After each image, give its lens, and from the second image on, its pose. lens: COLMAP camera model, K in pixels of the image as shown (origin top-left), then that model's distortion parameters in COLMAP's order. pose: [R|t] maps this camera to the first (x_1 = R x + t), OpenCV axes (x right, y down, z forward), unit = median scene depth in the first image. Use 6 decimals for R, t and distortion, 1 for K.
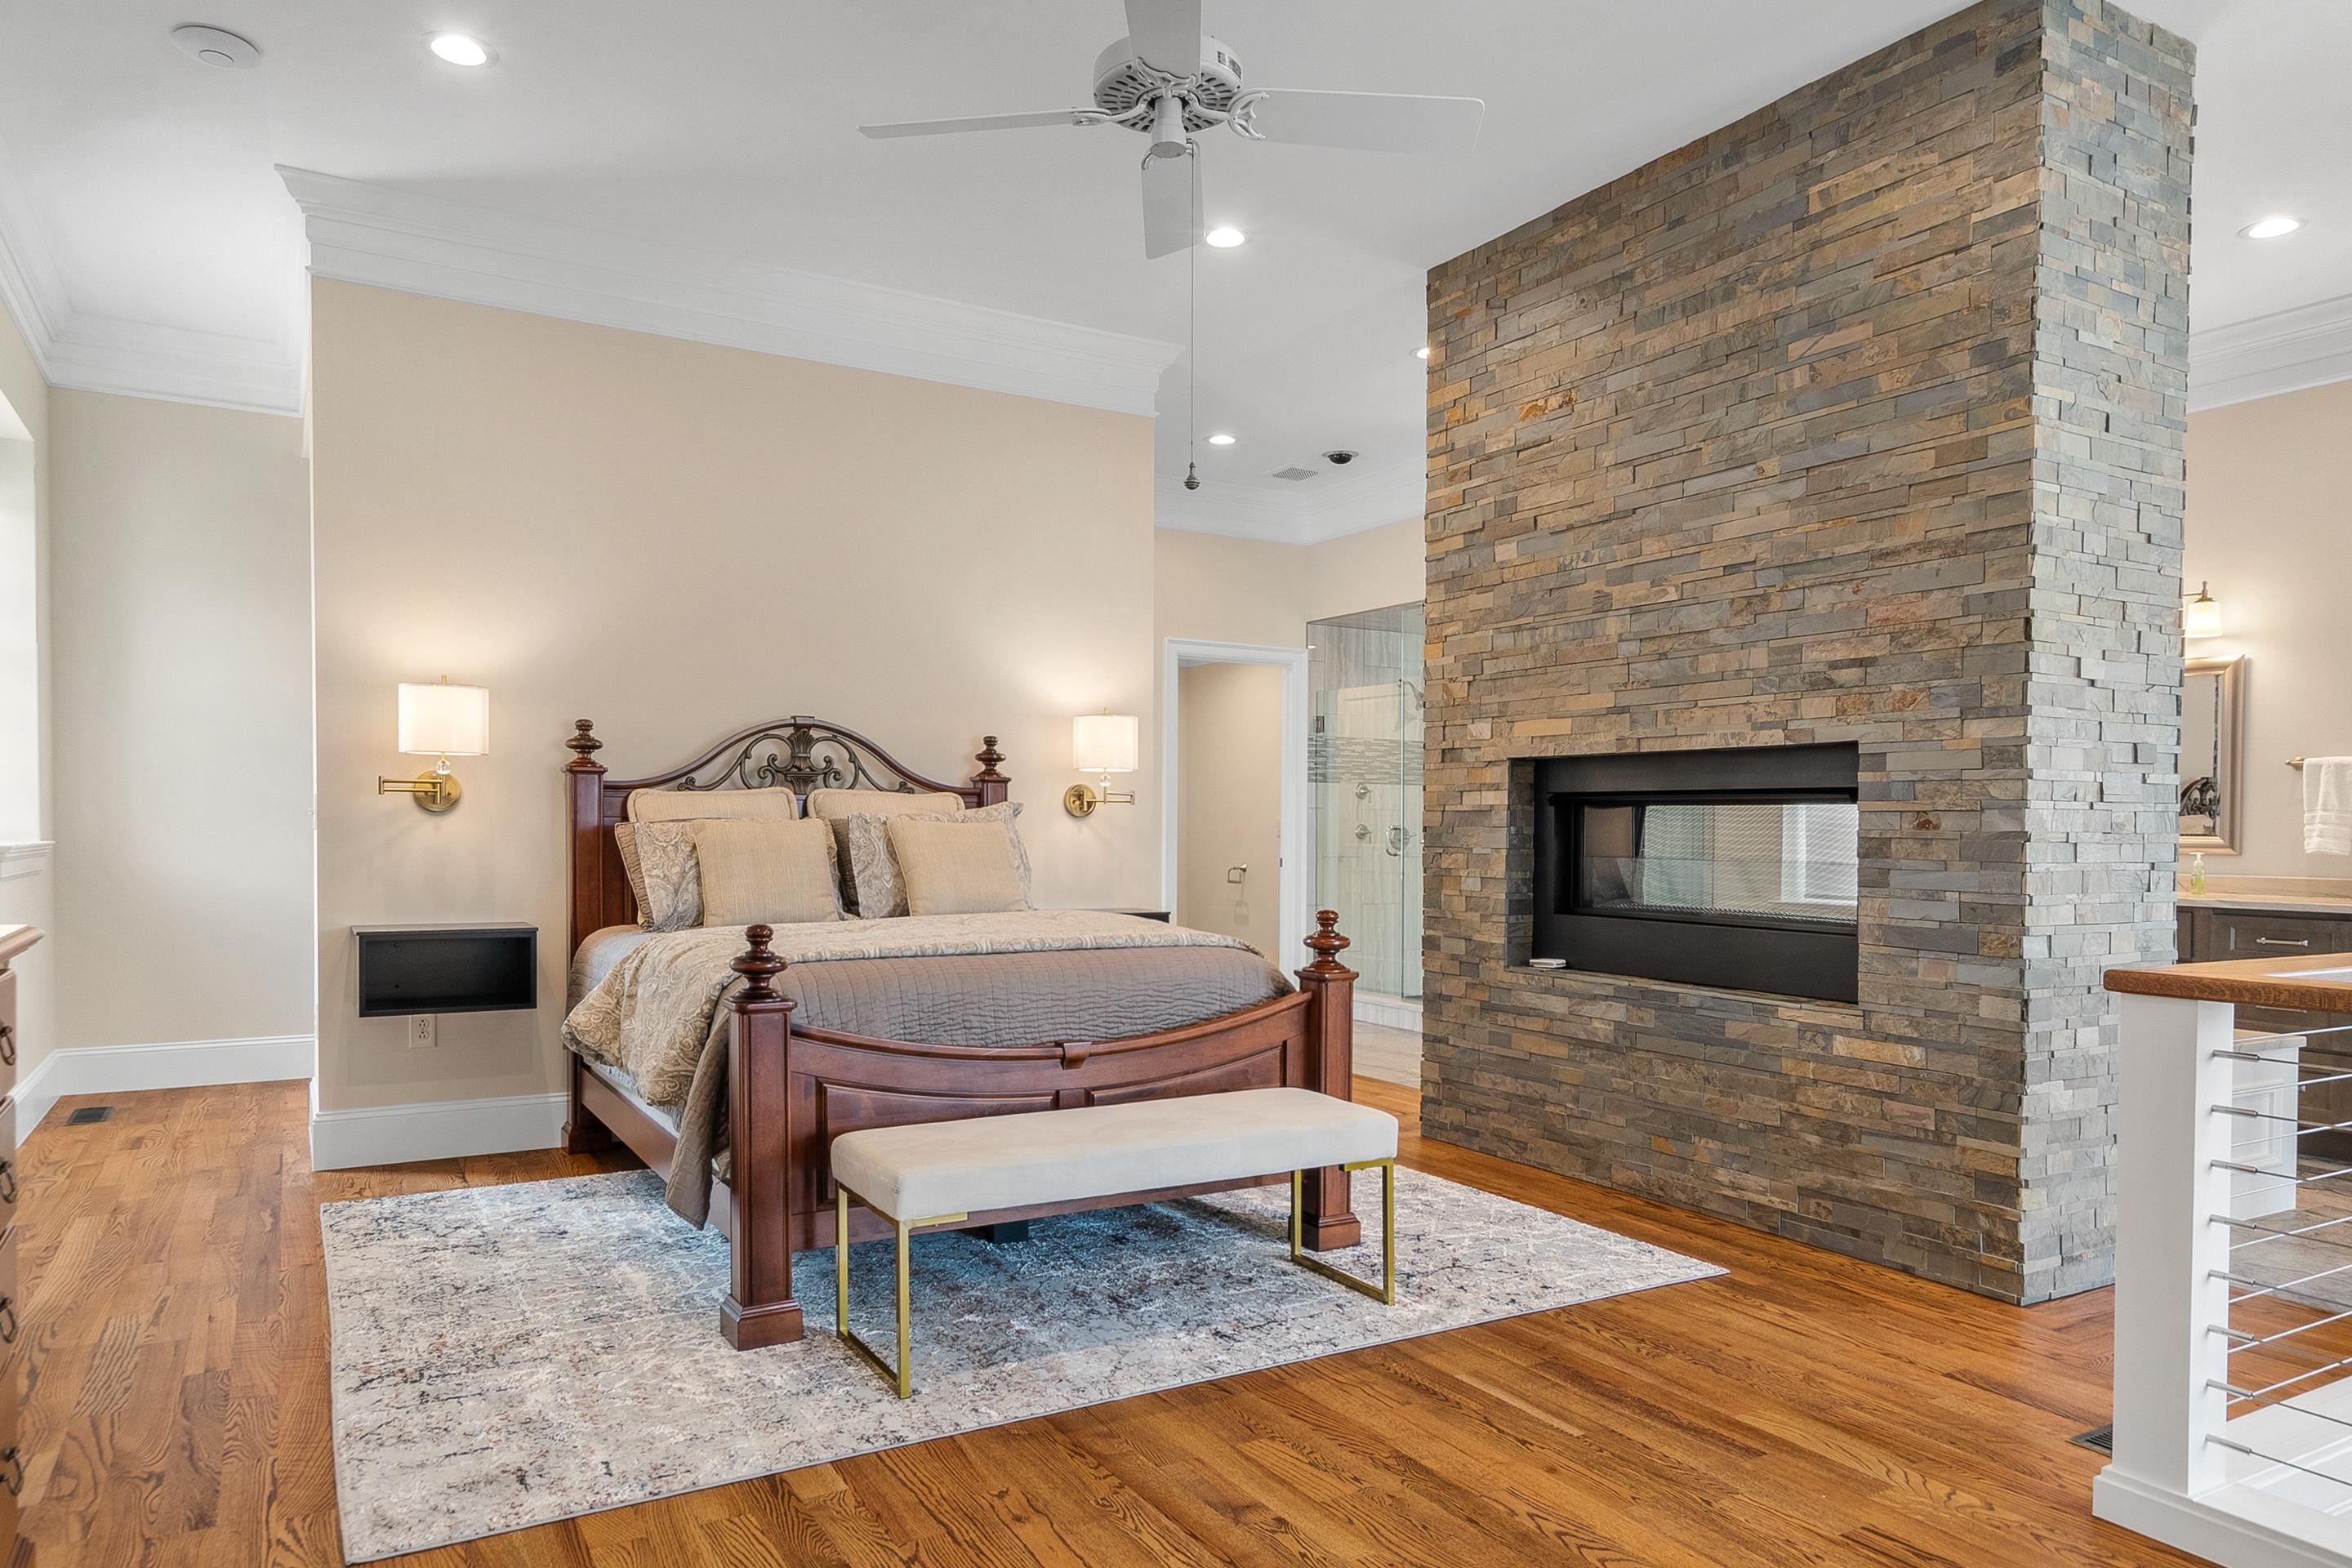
lens RADIAL K [[1483.1, 0, 1121.9], [0, 1483.1, 840.0], [0, 0, 1]] dist [0.013529, 0.005377]
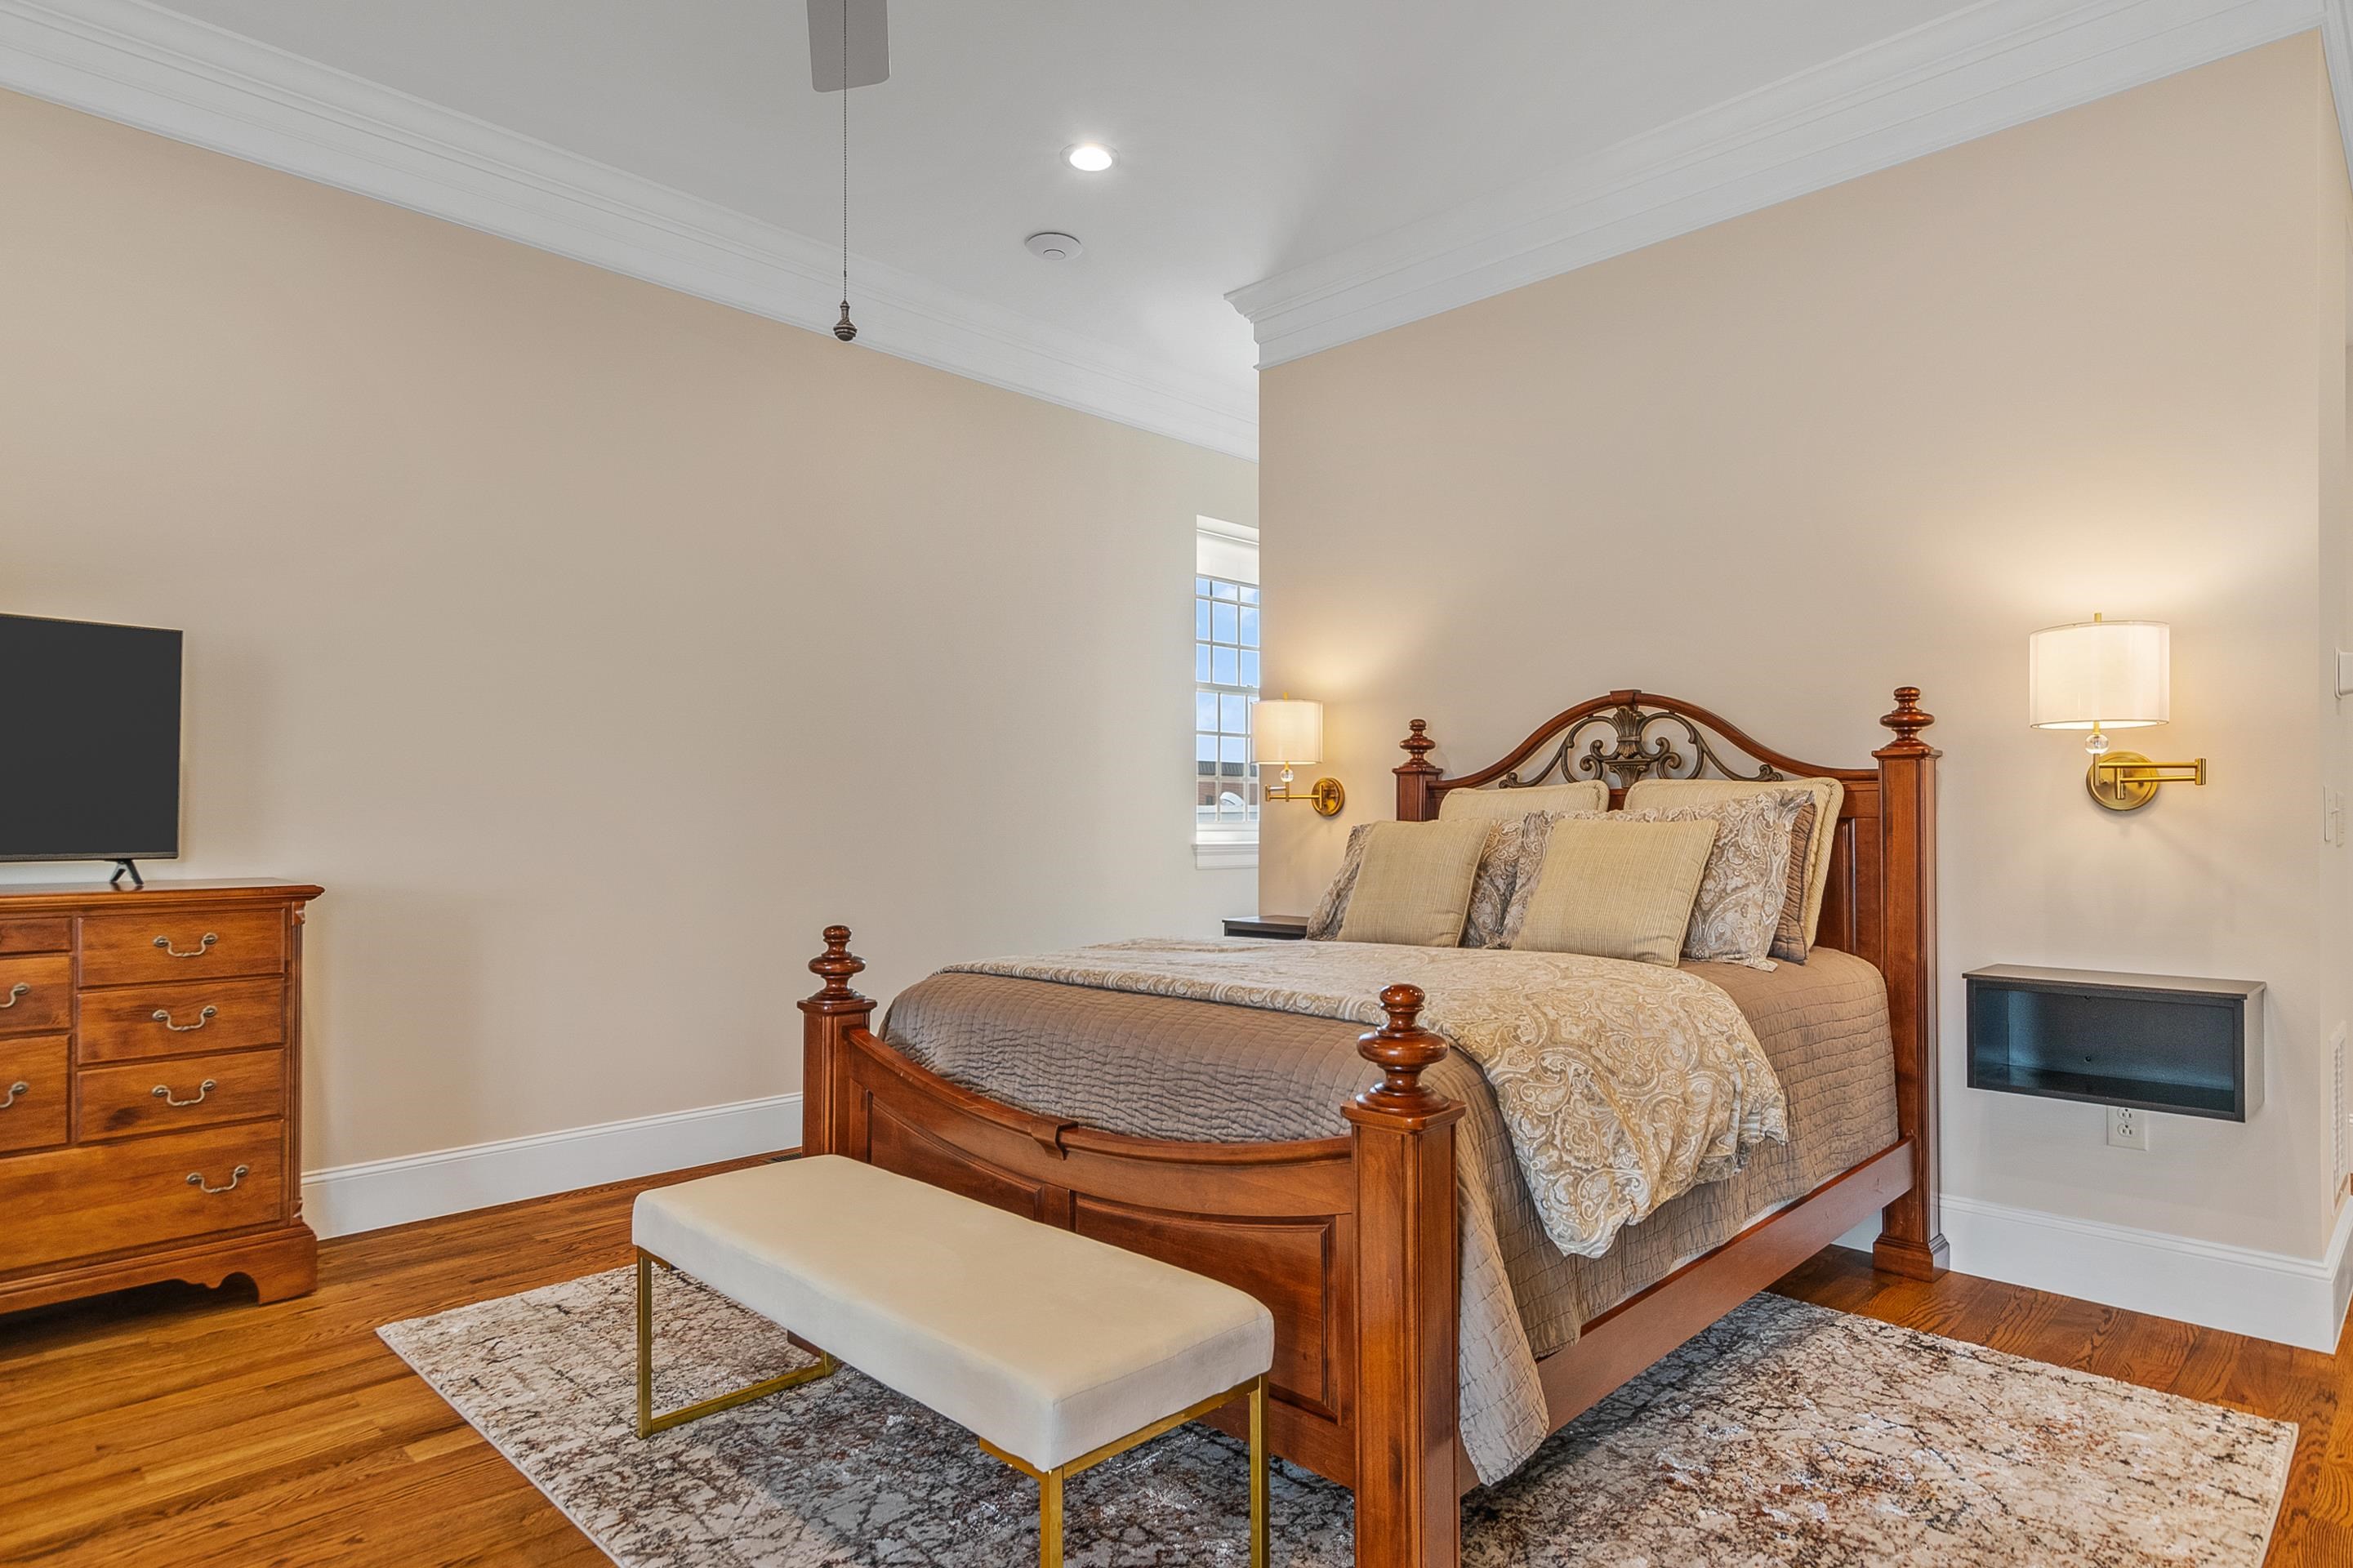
lens RADIAL K [[1325.0, 0, 1173.8], [0, 1325.0, 793.6], [0, 0, 1]] dist [-0.004820, 0.005298]
pose [[0.281604, -0.029896, -0.959065, 0.527345], [-0.009397, 0.999381, -0.033911, -0.001924], [0.959485, 0.018562, 0.281149, 0.754223]]
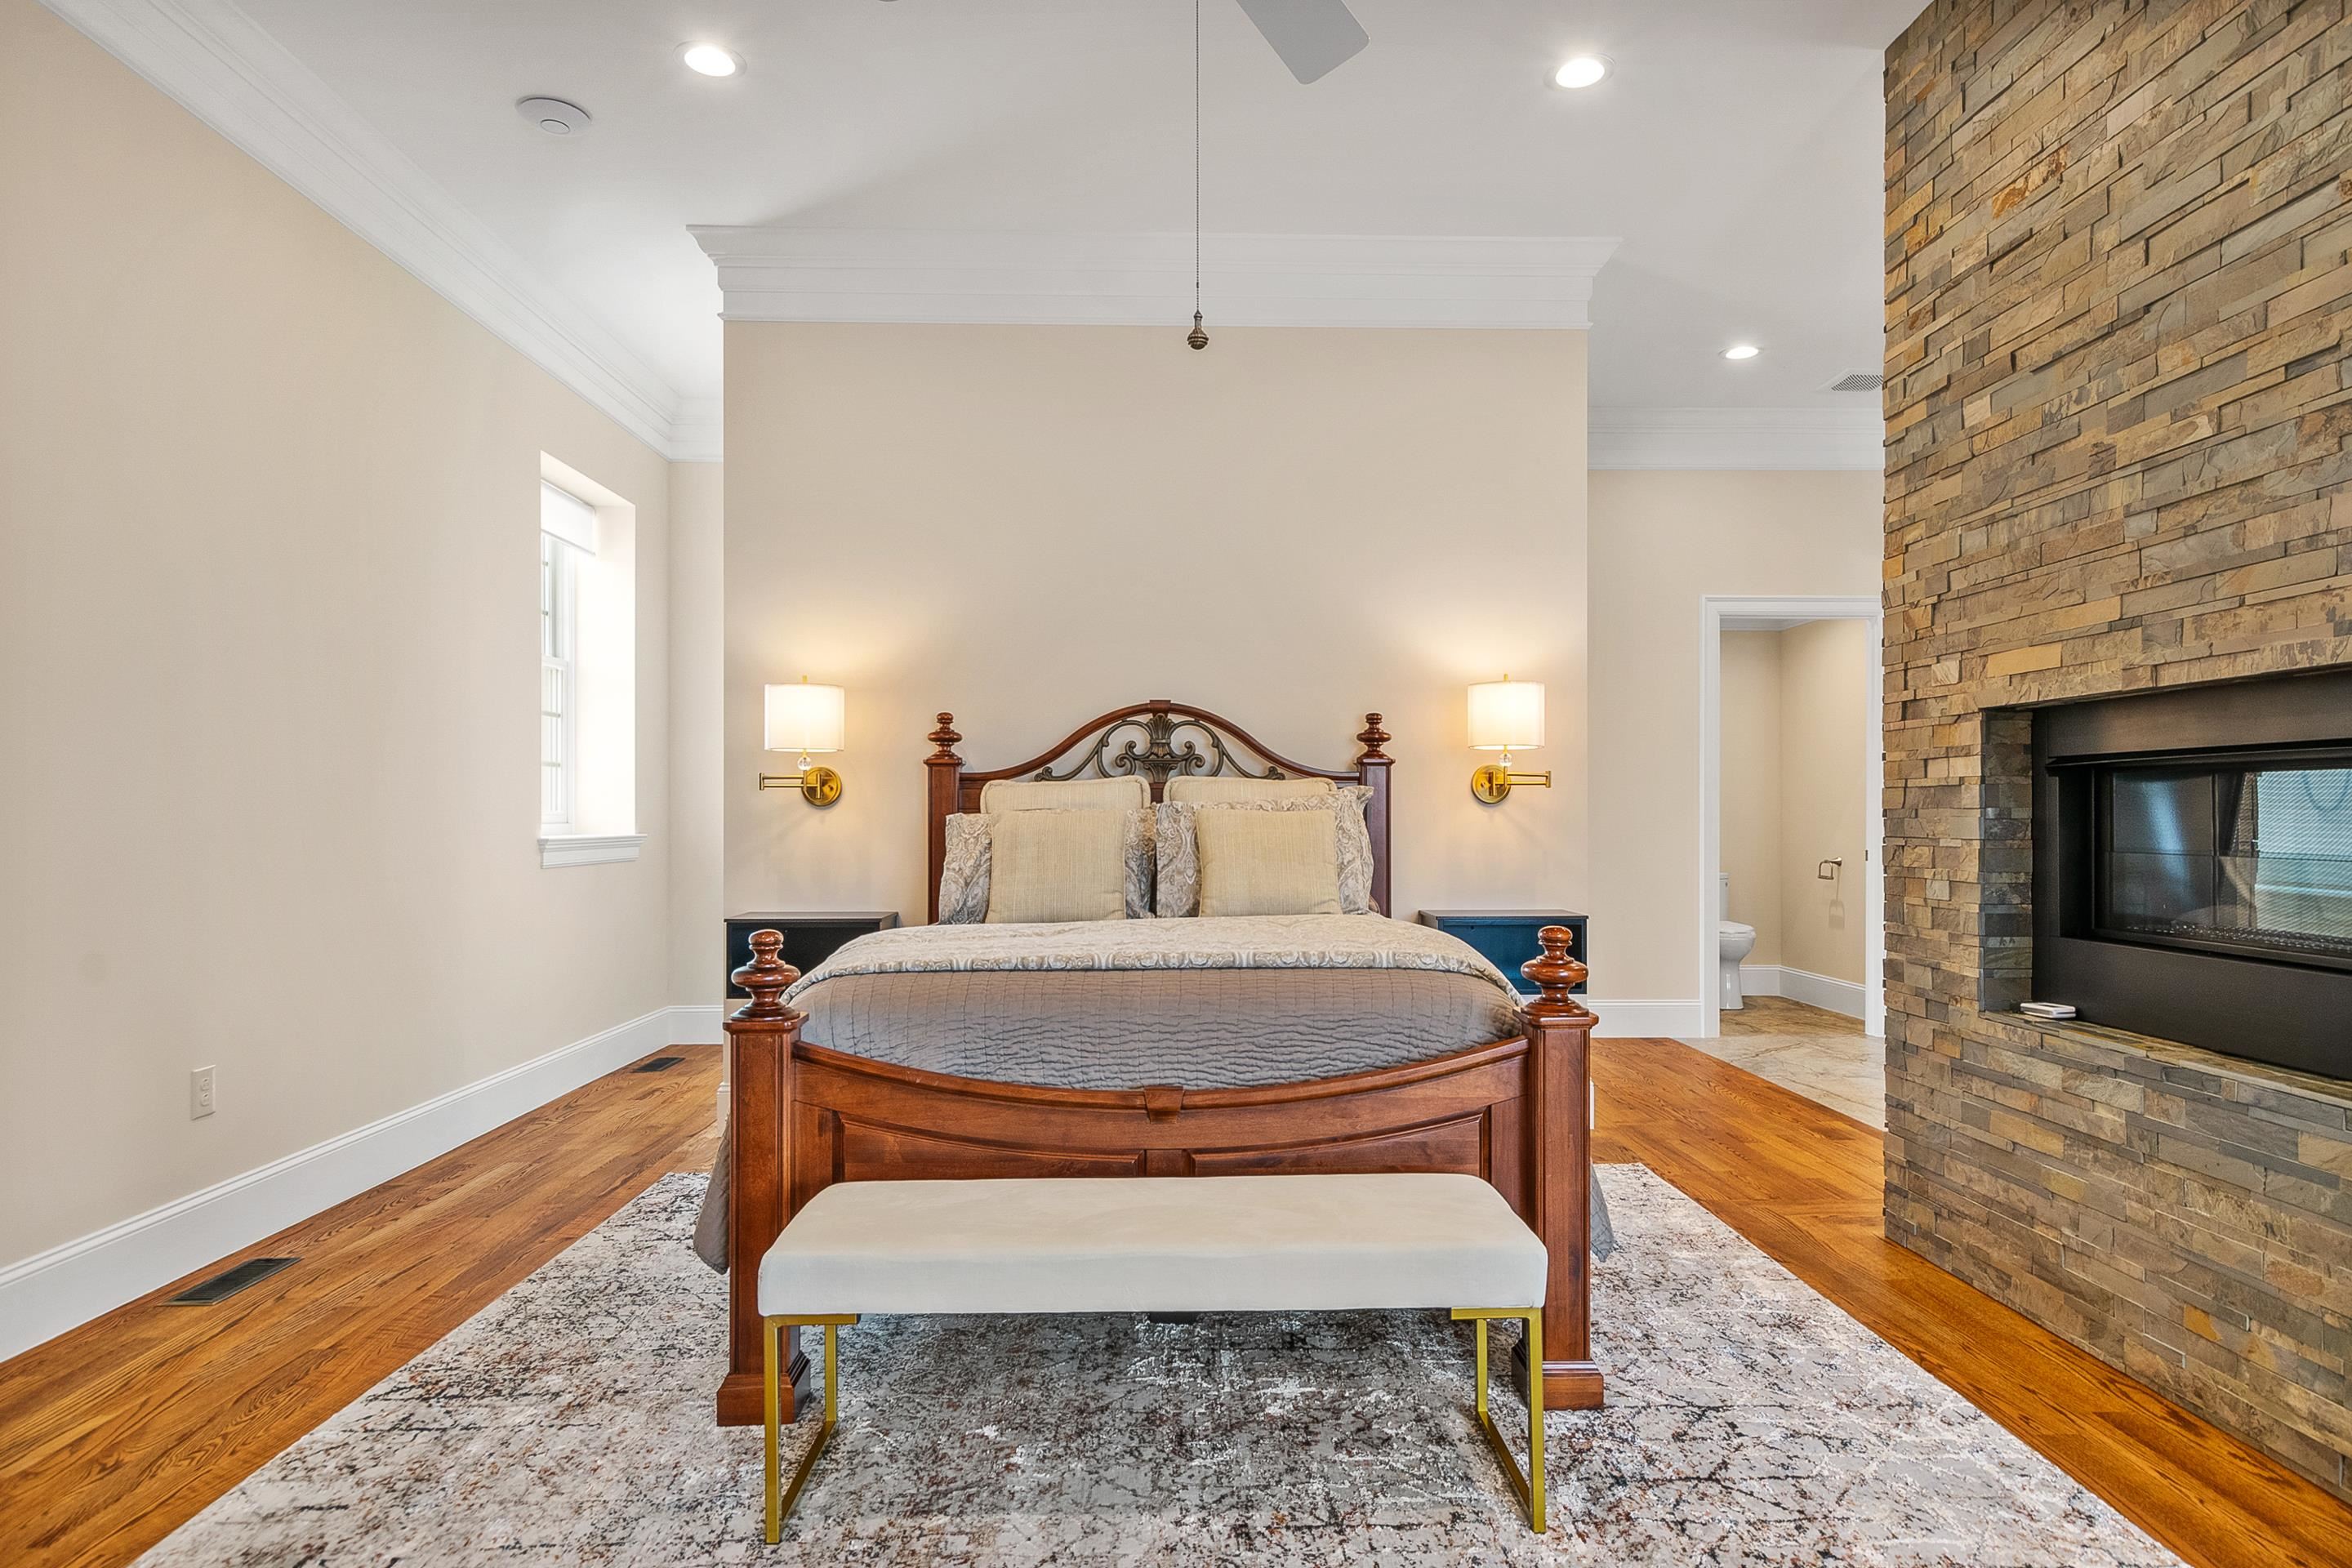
lens RADIAL K [[1362.8, 0, 1197.6], [0, 1362.8, 810.4], [0, 0, 1]] dist [0.020645, -0.007527]
pose [[0.888206, -0.010980, -0.459315, 0.272666], [0.004863, 0.999883, -0.014499, -0.000434], [0.459420, 0.010645, 0.888155, 0.317472]]
